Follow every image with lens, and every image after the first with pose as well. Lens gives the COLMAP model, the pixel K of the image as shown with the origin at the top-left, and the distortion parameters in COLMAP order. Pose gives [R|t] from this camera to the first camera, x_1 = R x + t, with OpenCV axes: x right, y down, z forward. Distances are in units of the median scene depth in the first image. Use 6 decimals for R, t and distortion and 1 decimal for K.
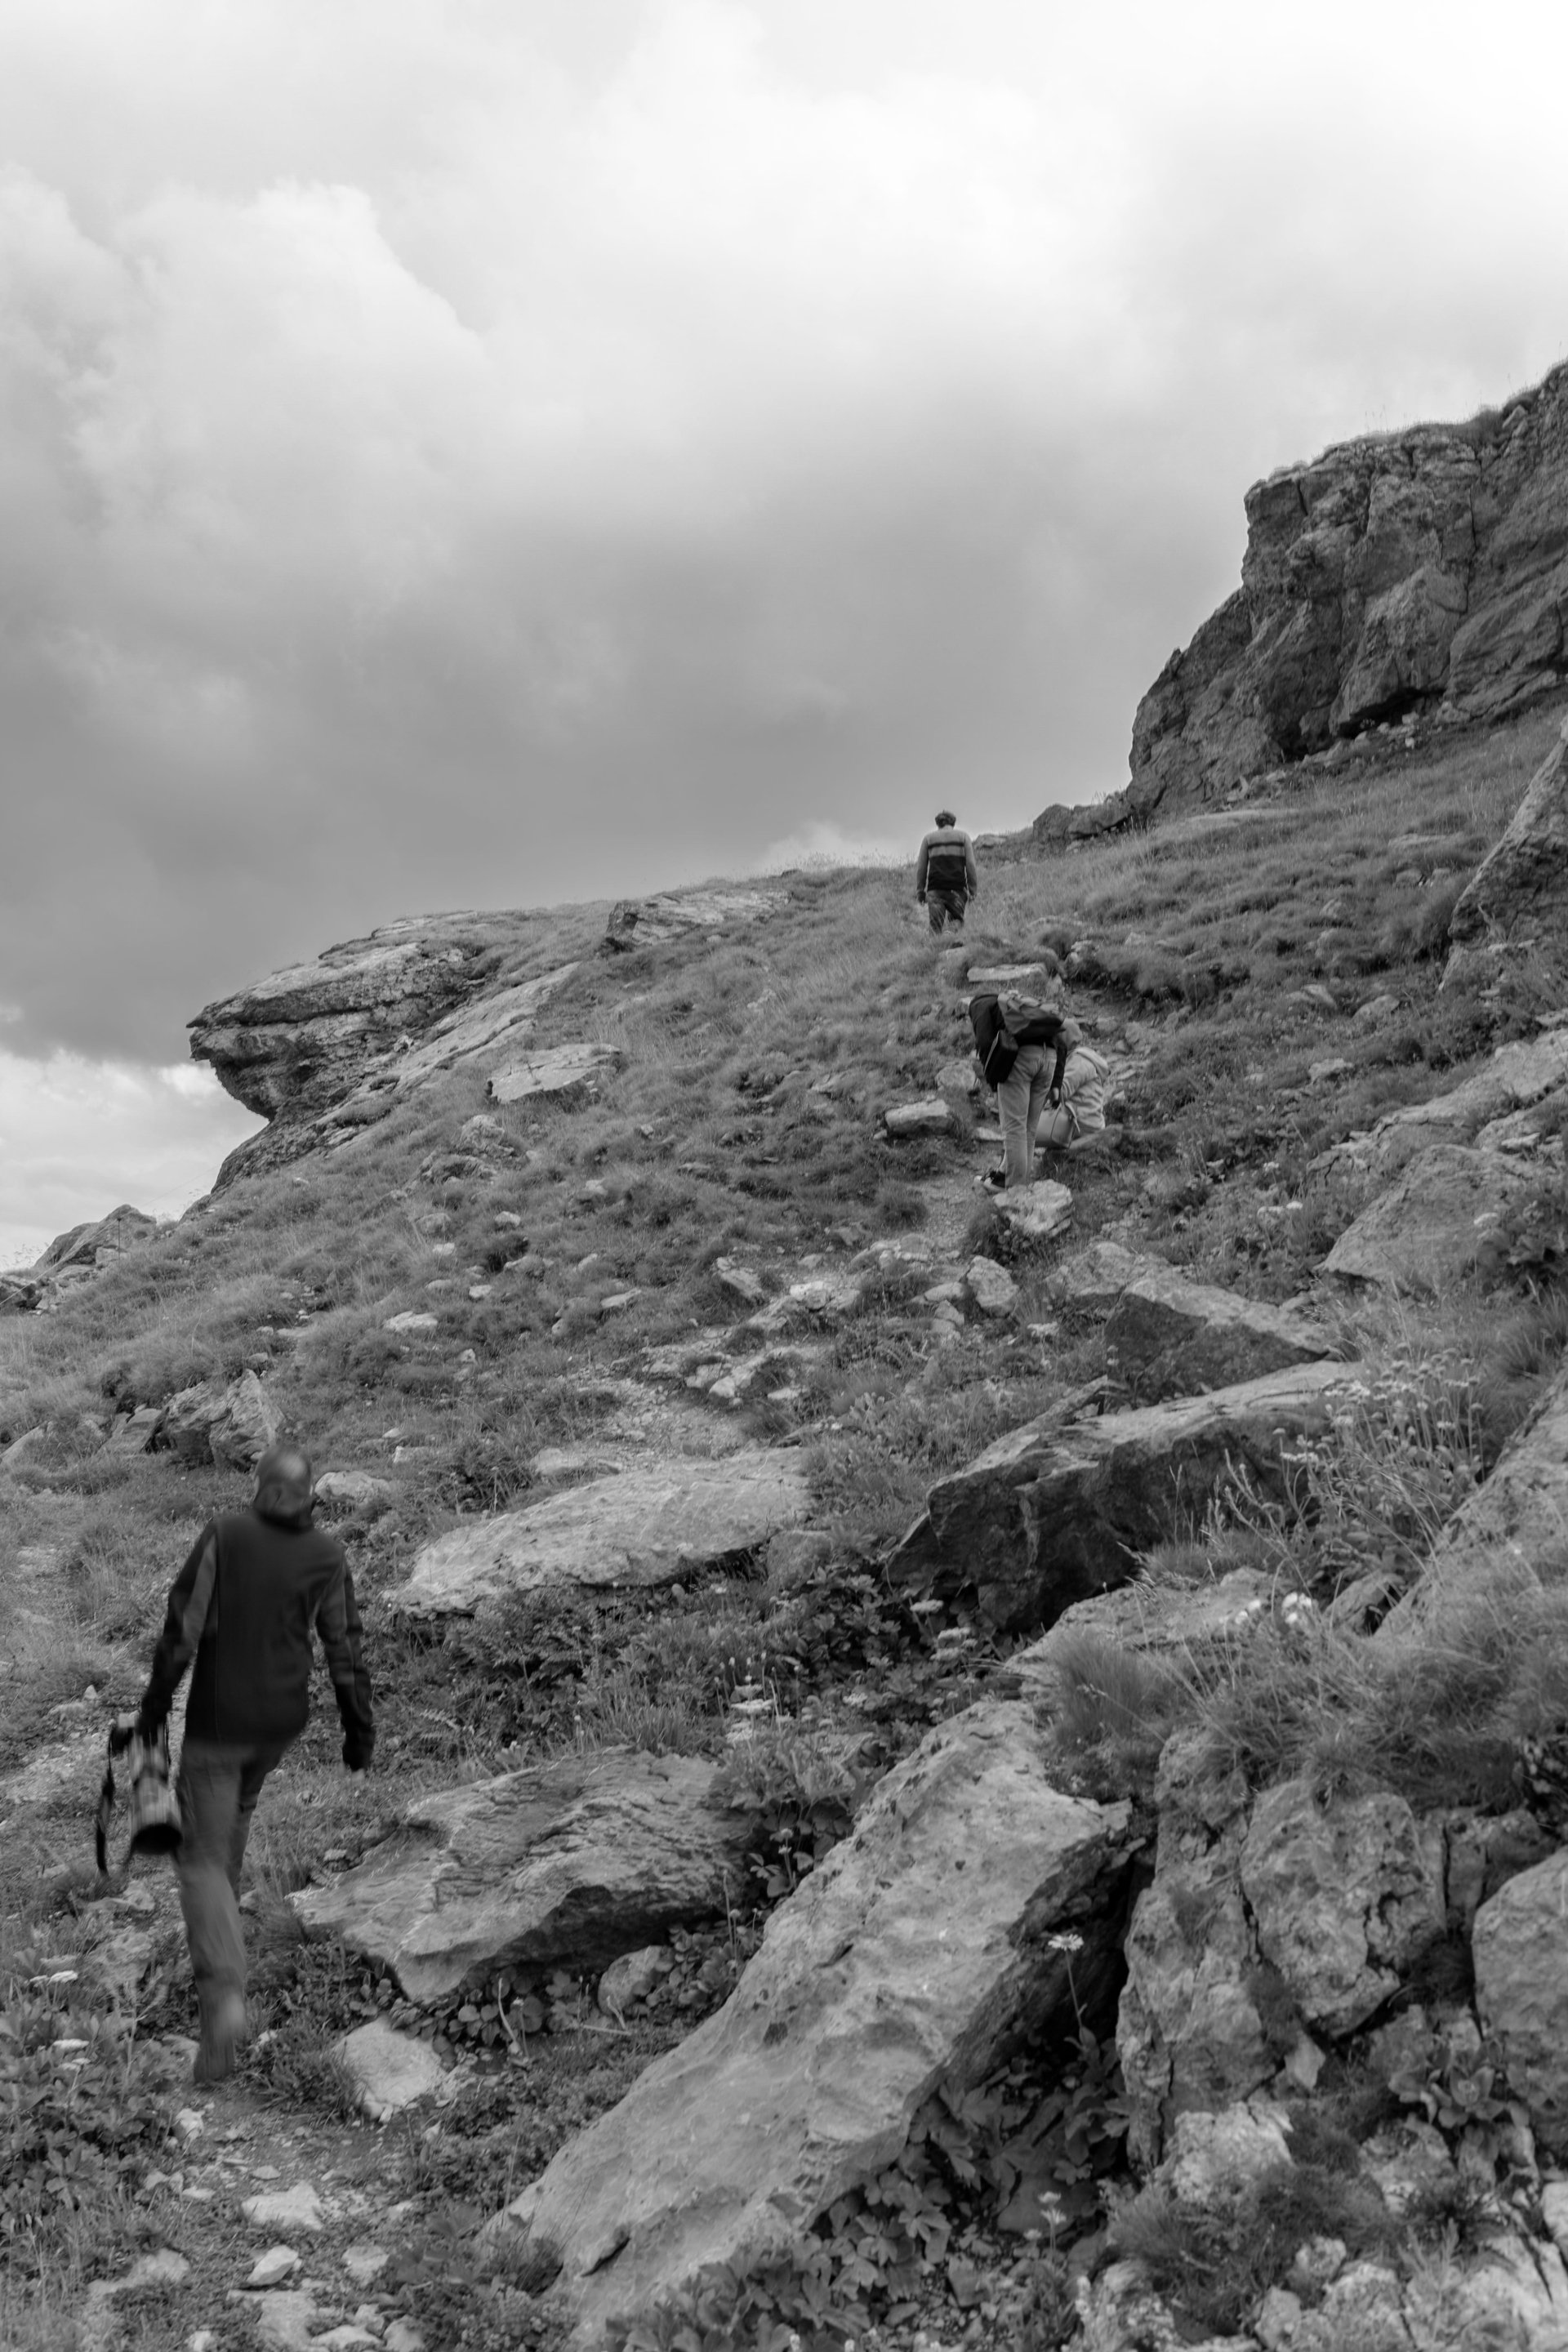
lens RADIAL K [[2244.1, 0, 781.9], [0, 2244.1, 1179.0], [0, 0, 1]] dist [0.001952, 0.000000]
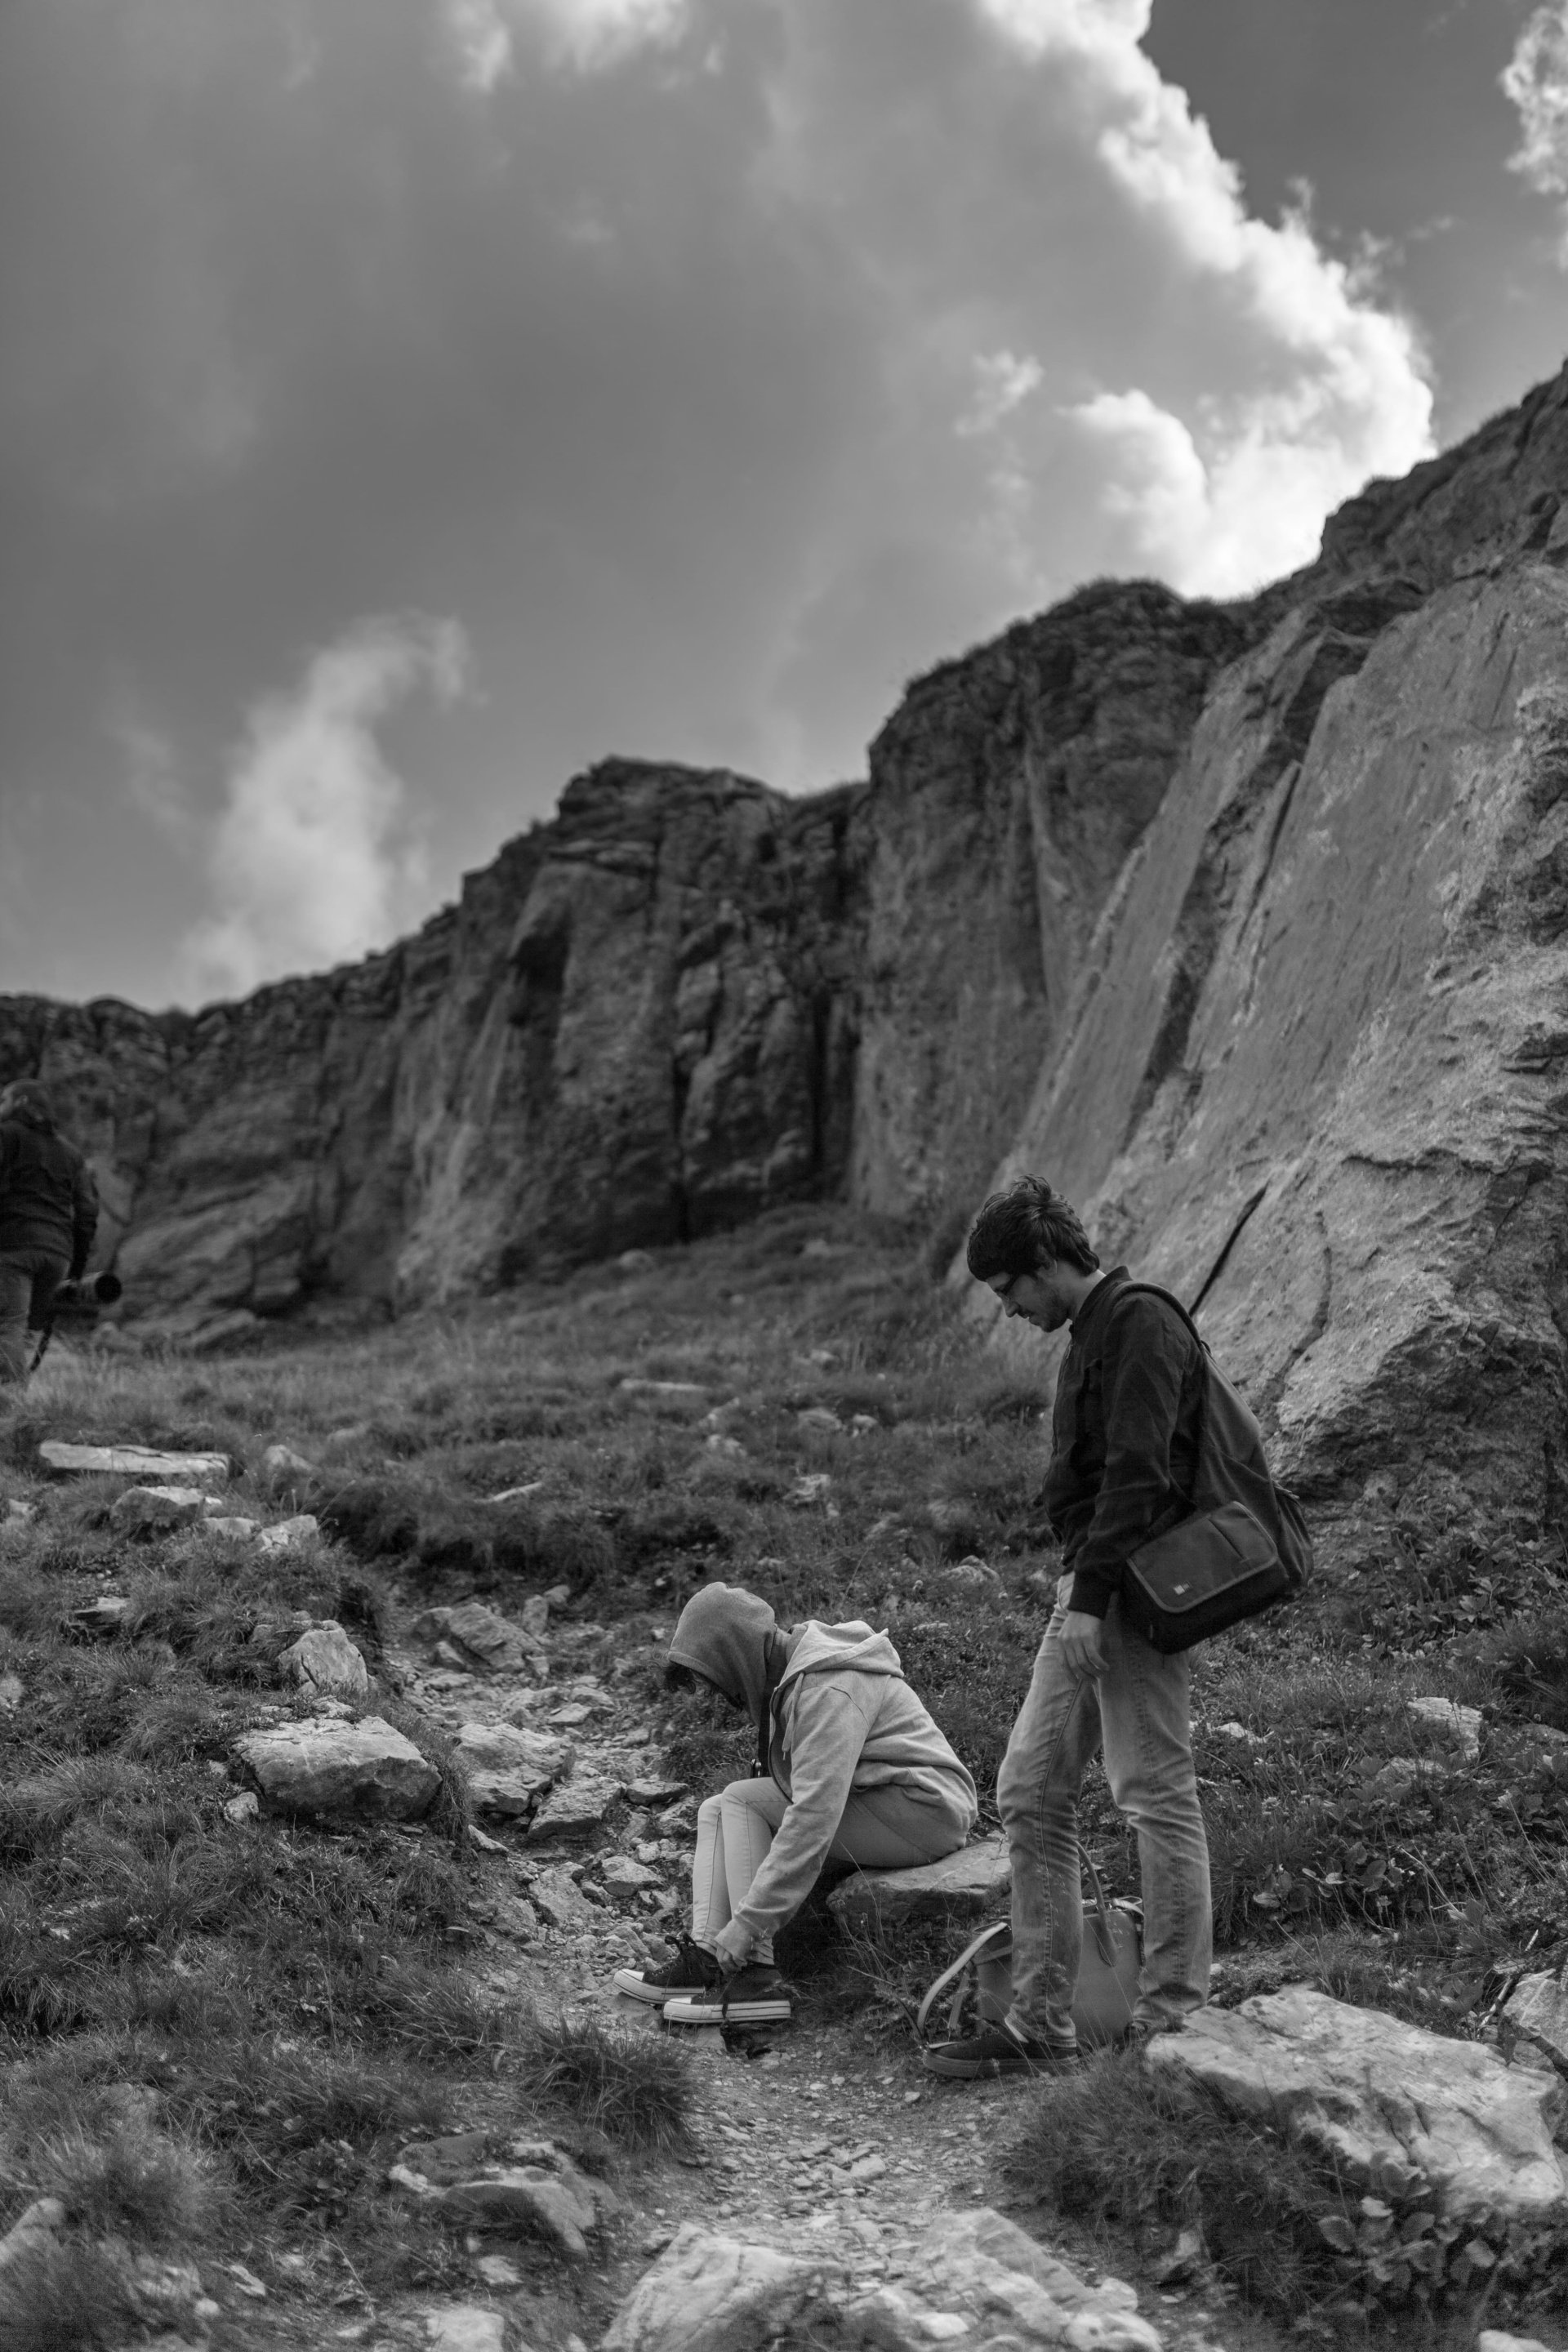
lens RADIAL K [[2244.1, 0, 790.8], [0, 2244.1, 1179.0], [0, 0, 1]] dist [0.001952, 0.000000]
pose [[0.722246, 0.257812, 0.641789, -0.049019], [-0.032091, 0.939421, -0.341259, 0.001056], [-0.690891, 0.225877, 0.686767, 0.277738]]
